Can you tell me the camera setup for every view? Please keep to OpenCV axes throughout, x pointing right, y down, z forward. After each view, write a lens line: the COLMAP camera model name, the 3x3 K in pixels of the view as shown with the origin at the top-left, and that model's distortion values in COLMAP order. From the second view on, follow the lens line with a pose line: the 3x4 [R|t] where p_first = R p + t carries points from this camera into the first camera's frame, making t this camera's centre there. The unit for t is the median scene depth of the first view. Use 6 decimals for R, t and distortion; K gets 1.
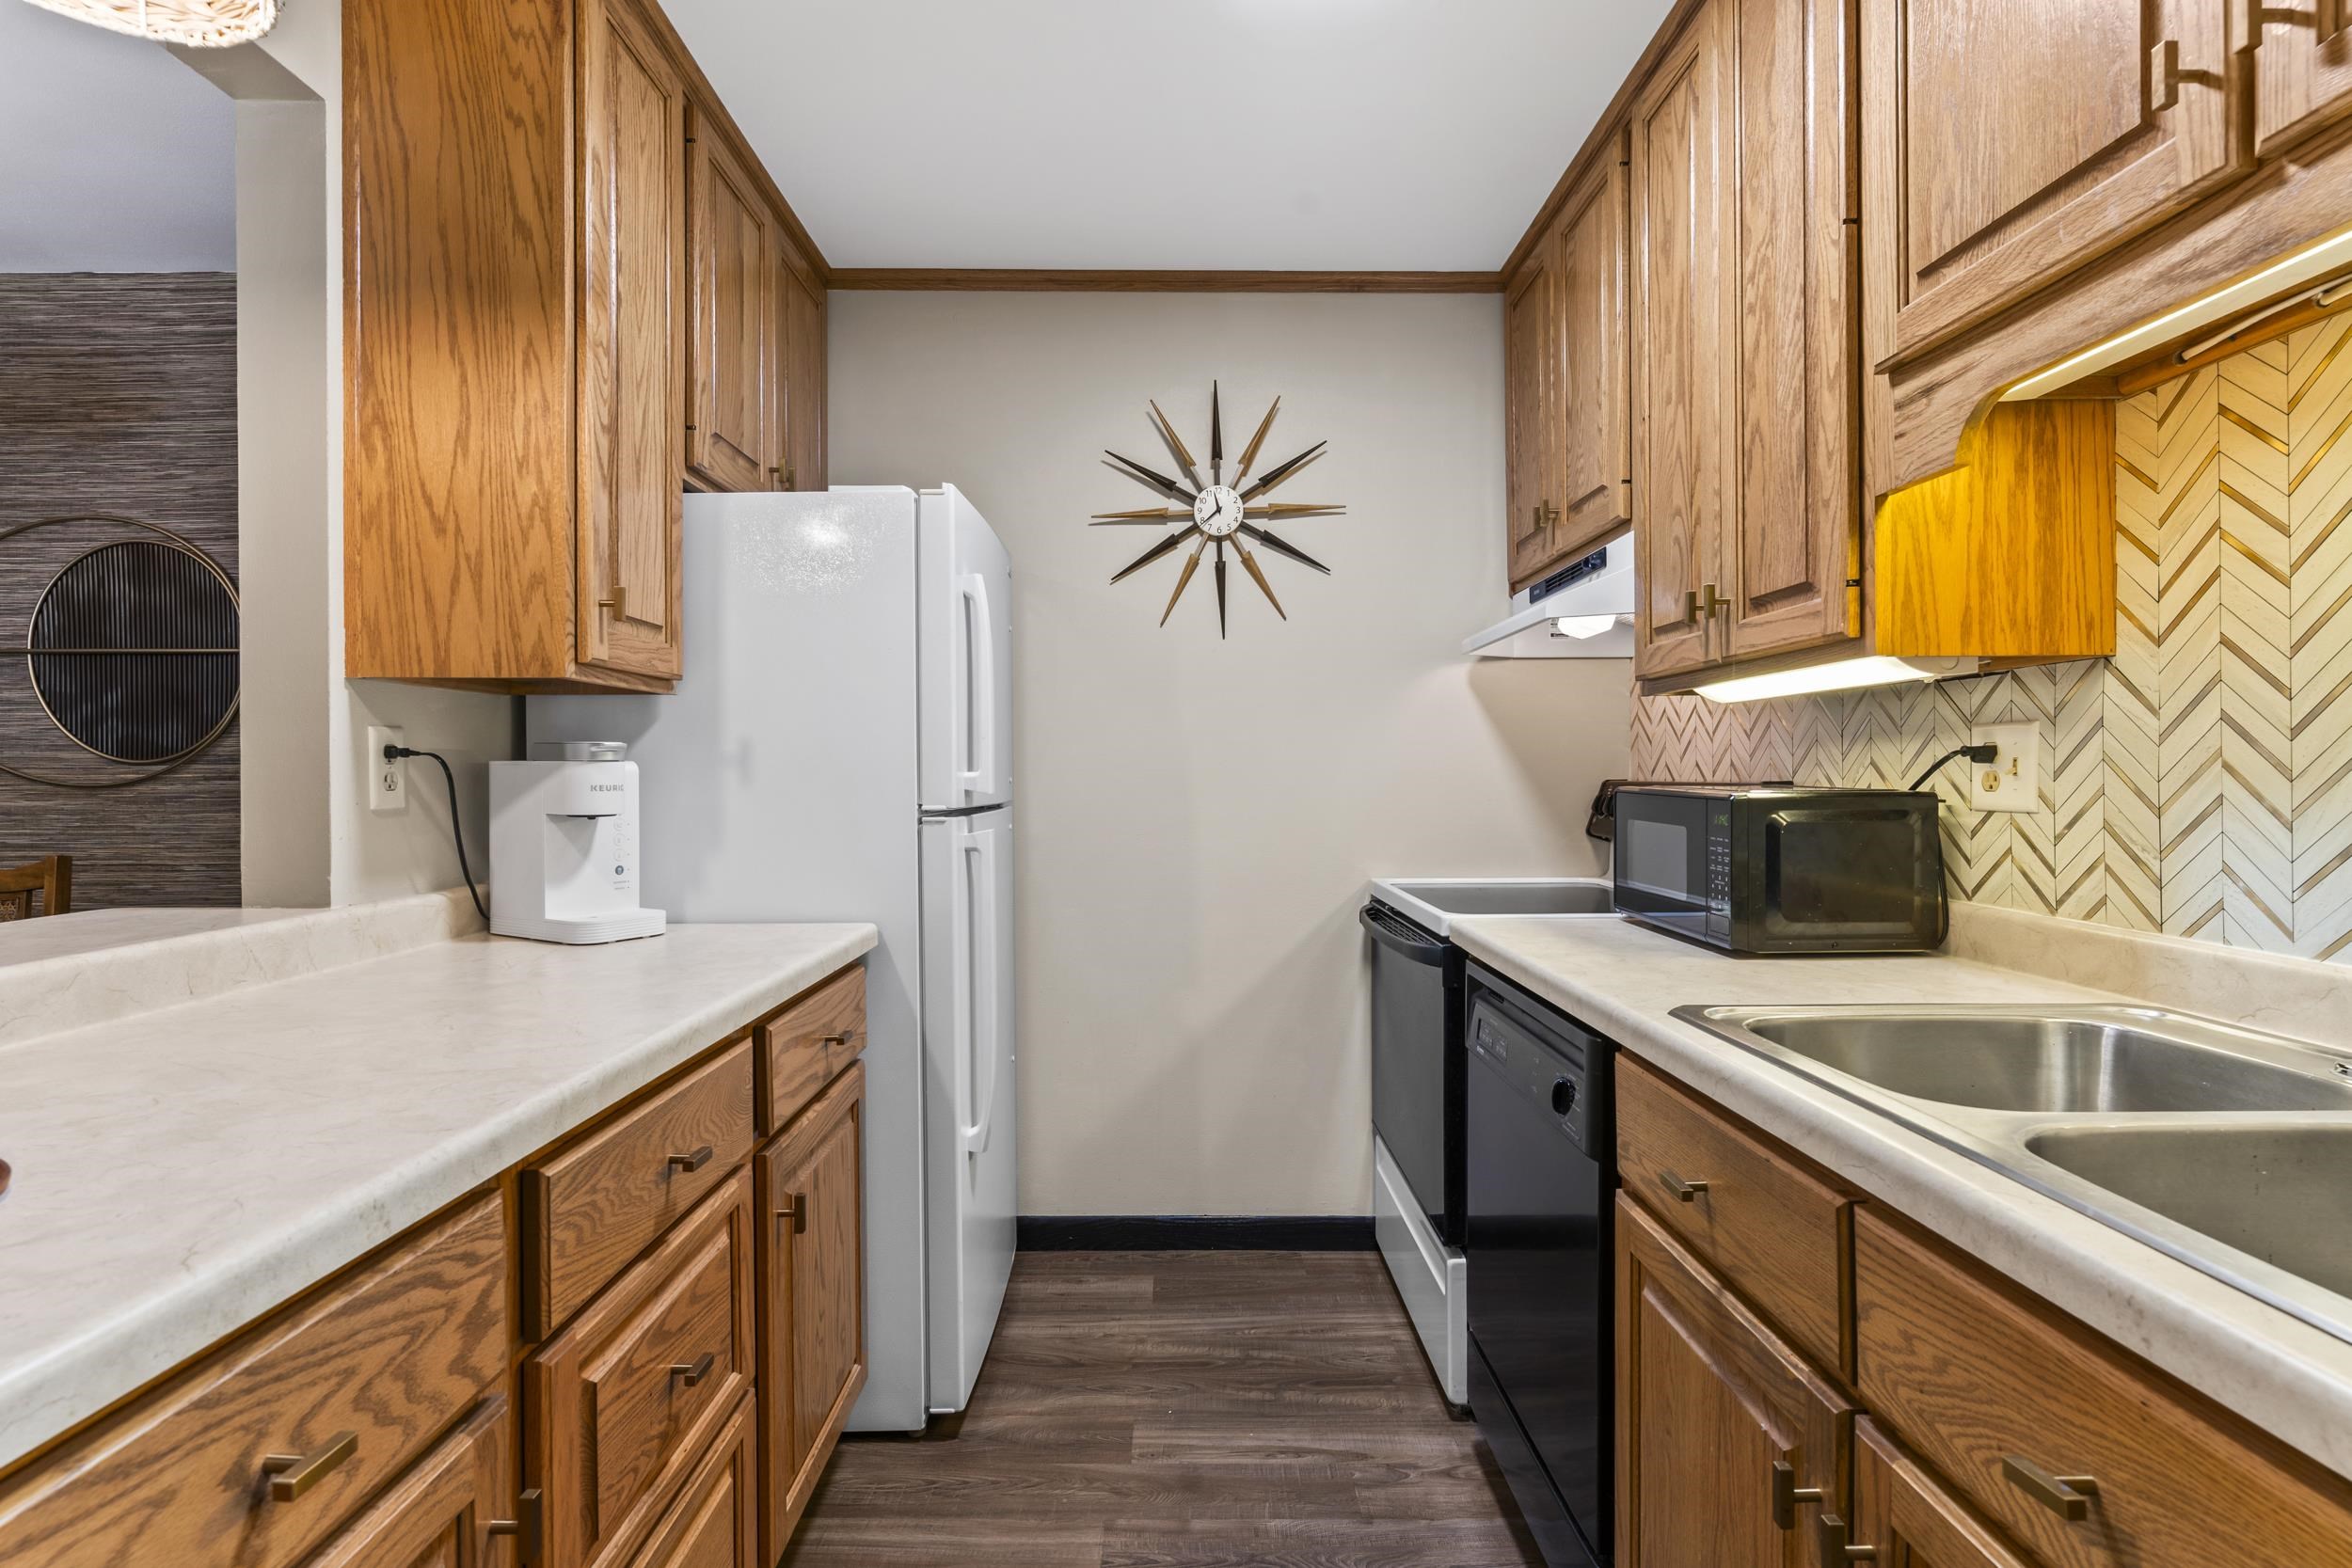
lens RADIAL K [[1165.7, 0, 1176.0], [0, 1165.7, 784.0], [0, 0, 1]] dist [0.001512, -0.000073]
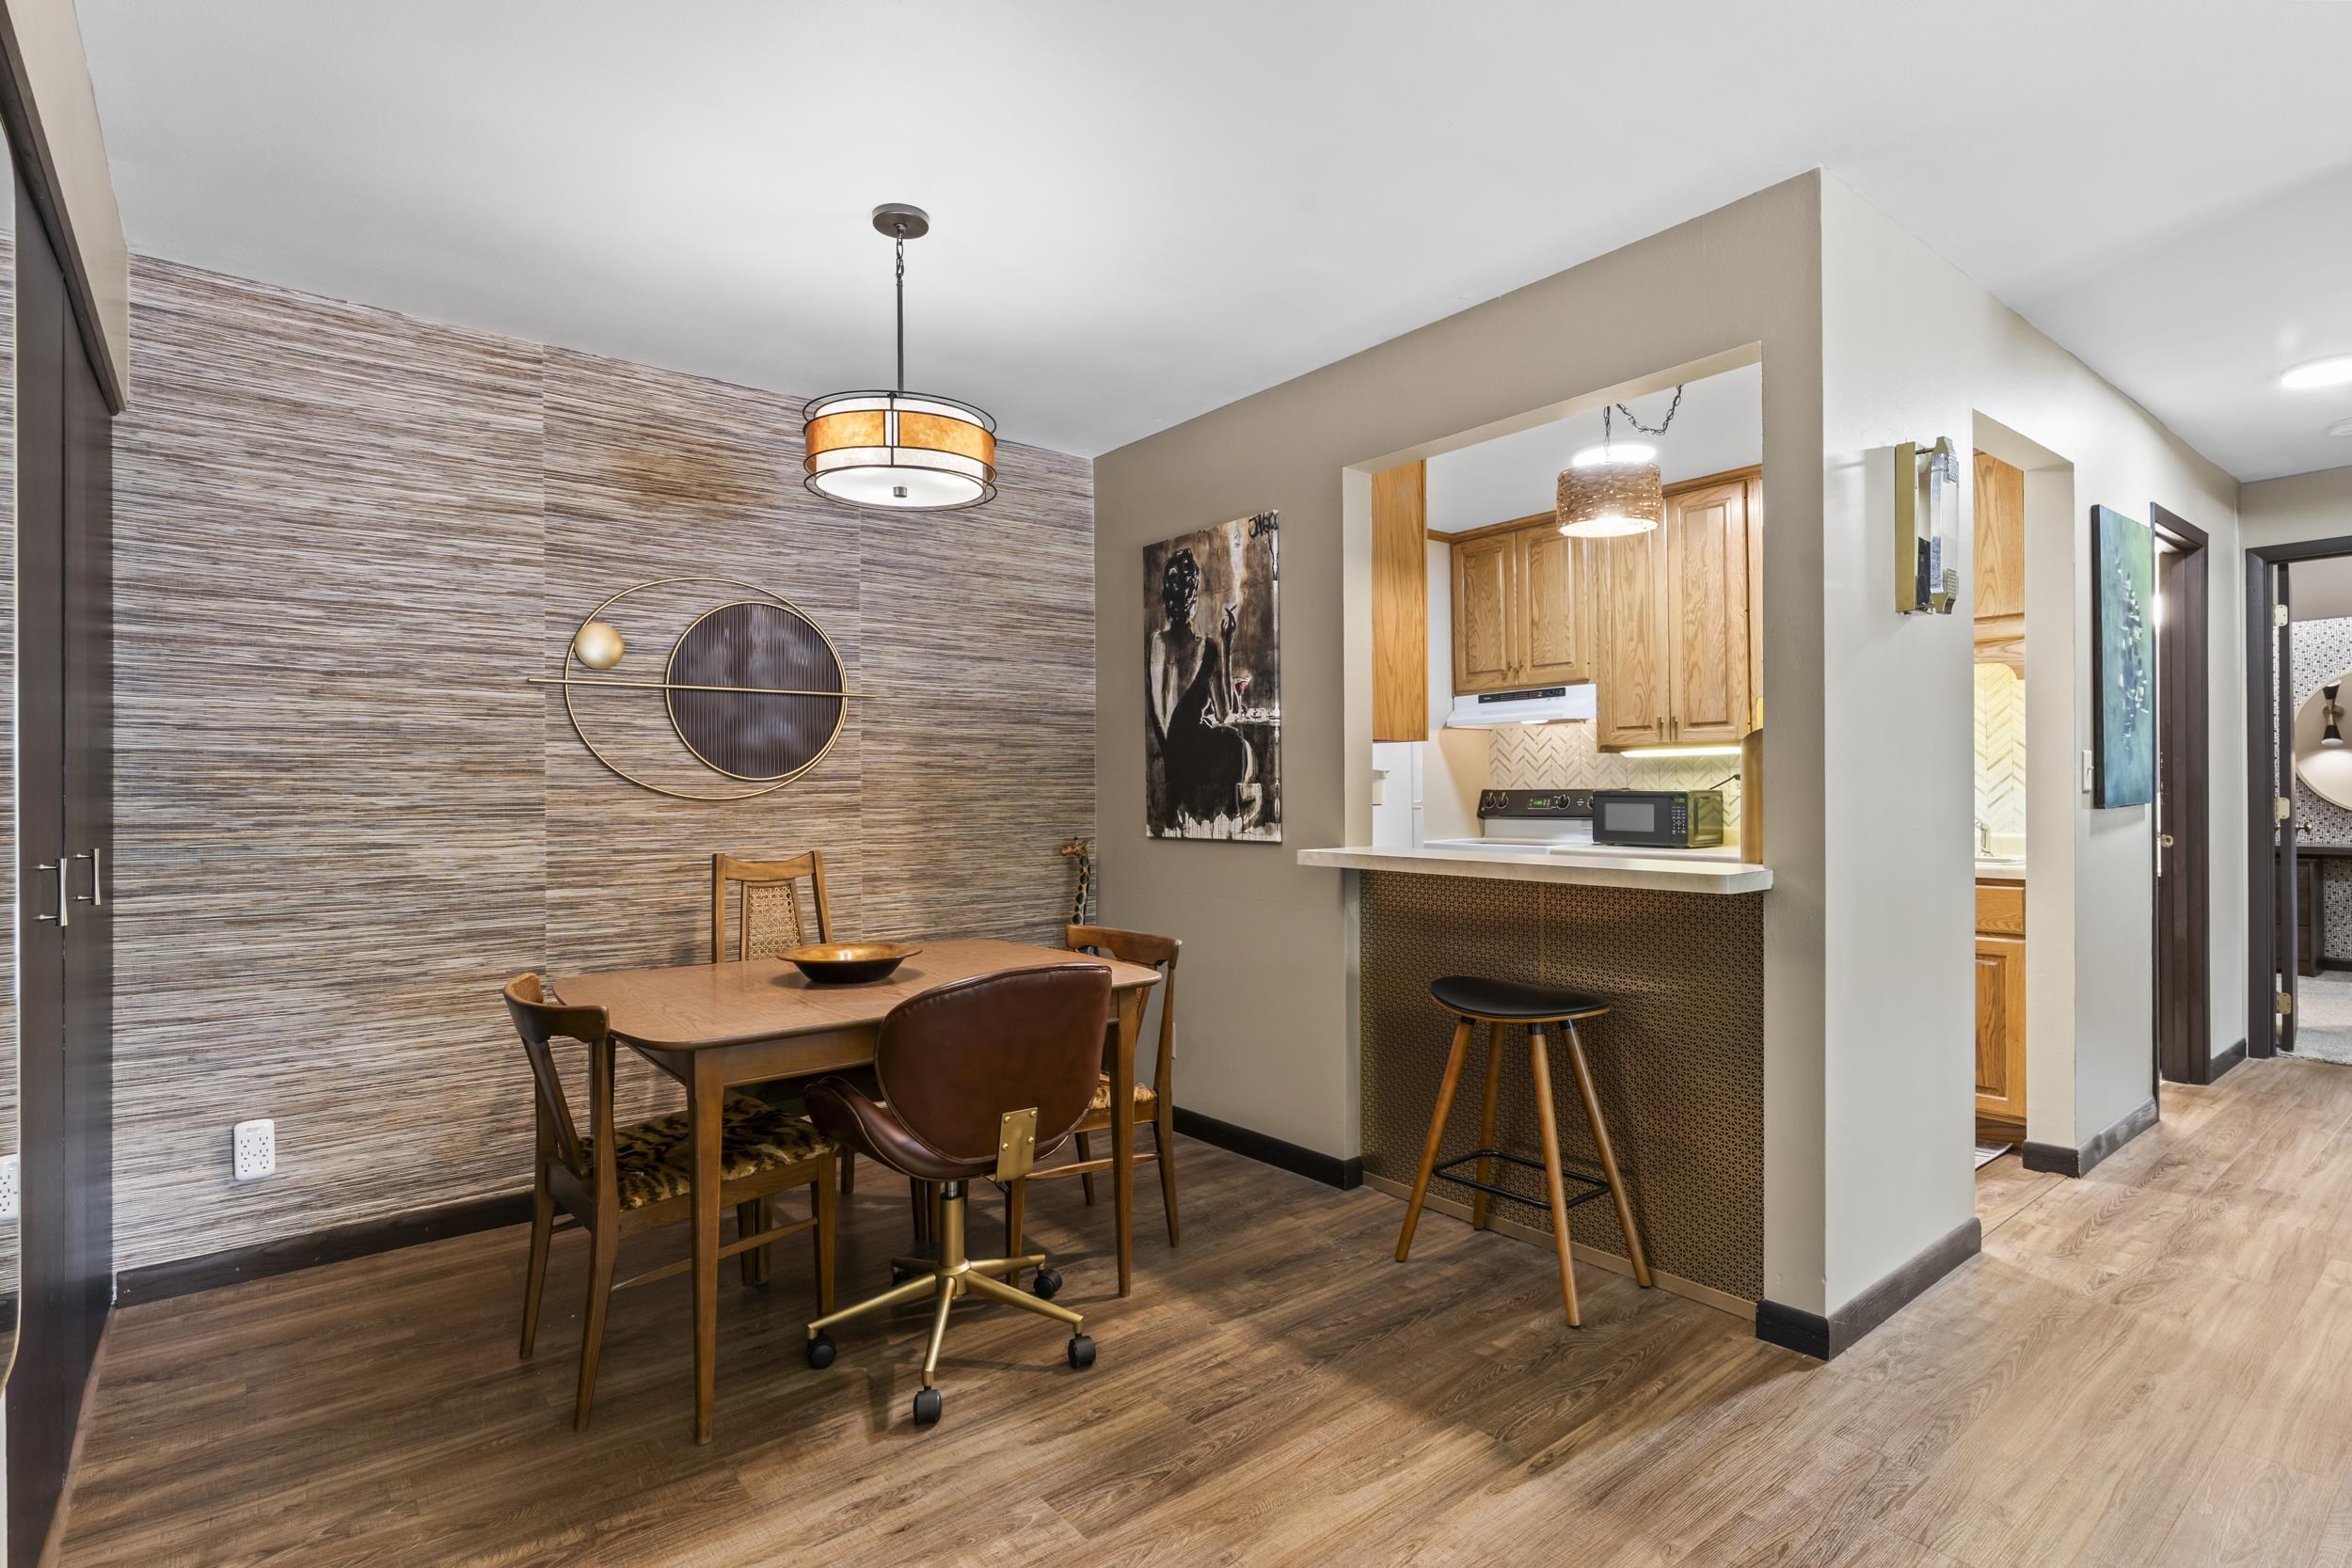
lens RADIAL K [[1165.7, 0, 1176.0], [0, 1165.7, 784.0], [0, 0, 1]] dist [0.001512, -0.000073]
pose [[0.780535, -0.000524, 0.625111, -1.316929], [0.011243, 0.999850, -0.013200, 0.007527], [-0.625010, 0.017331, 0.780424, -0.249870]]
